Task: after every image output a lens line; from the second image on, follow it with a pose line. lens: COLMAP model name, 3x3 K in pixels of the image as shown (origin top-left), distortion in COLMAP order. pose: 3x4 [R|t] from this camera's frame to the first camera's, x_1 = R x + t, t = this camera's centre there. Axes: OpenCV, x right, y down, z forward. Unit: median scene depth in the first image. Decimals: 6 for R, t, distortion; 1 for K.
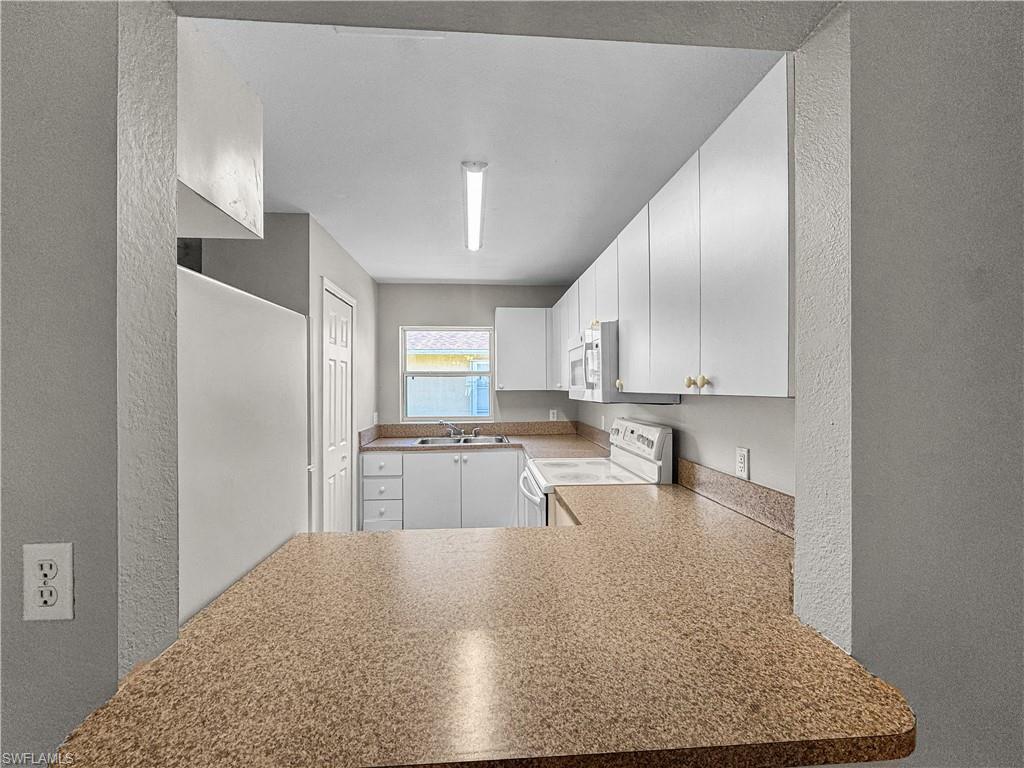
lens RADIAL K [[415.4, 0, 512.0], [0, 415.4, 384.0], [0, 0, 1]] dist [-0.041202, 0.017999]
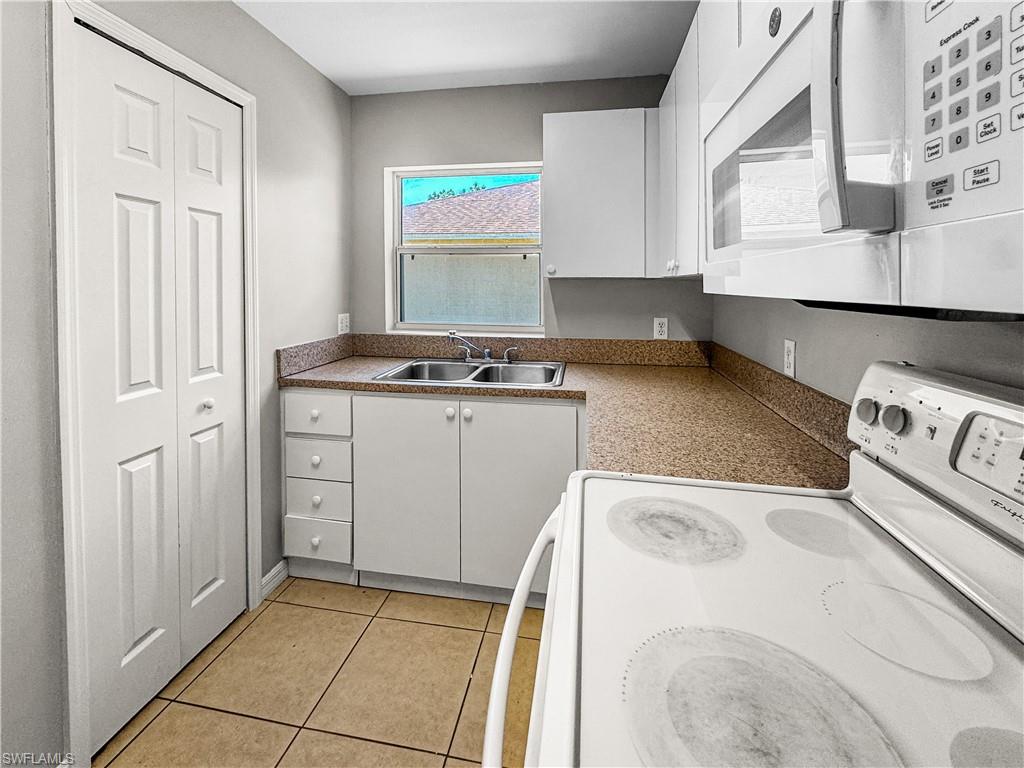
lens RADIAL K [[440.8, 0, 513.3], [0, 440.8, 292.8], [0, 0, 1]] dist [-0.004551, 0.000166]
pose [[0.971120, 0.016424, -0.238025, 0.058729], [-0.010227, 0.999576, 0.027245, 0.020770], [0.238371, -0.024024, 0.970877, 0.489984]]
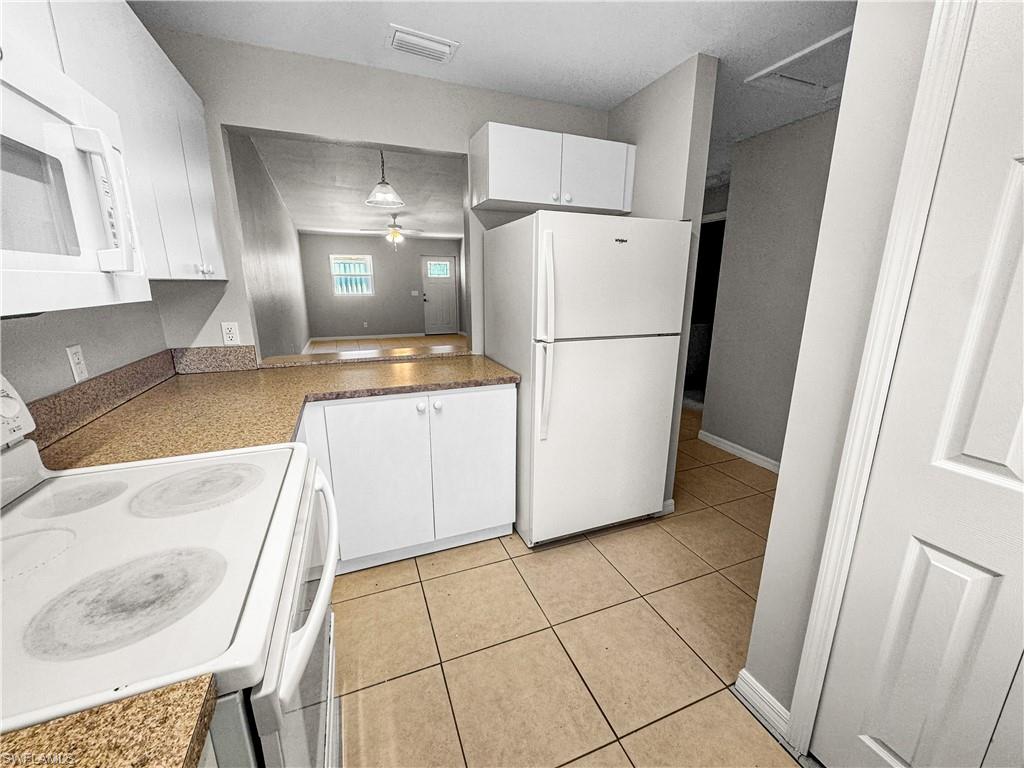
lens RADIAL K [[406.5, 0, 512.0], [0, 406.5, 384.0], [0, 0, 1]] dist [0.000315, 0.000152]
pose [[-0.954390, 0.071969, -0.289760, -0.021808], [0.001327, 0.971526, 0.236931, 0.015192], [0.298561, 0.225740, -0.927309, 0.899153]]
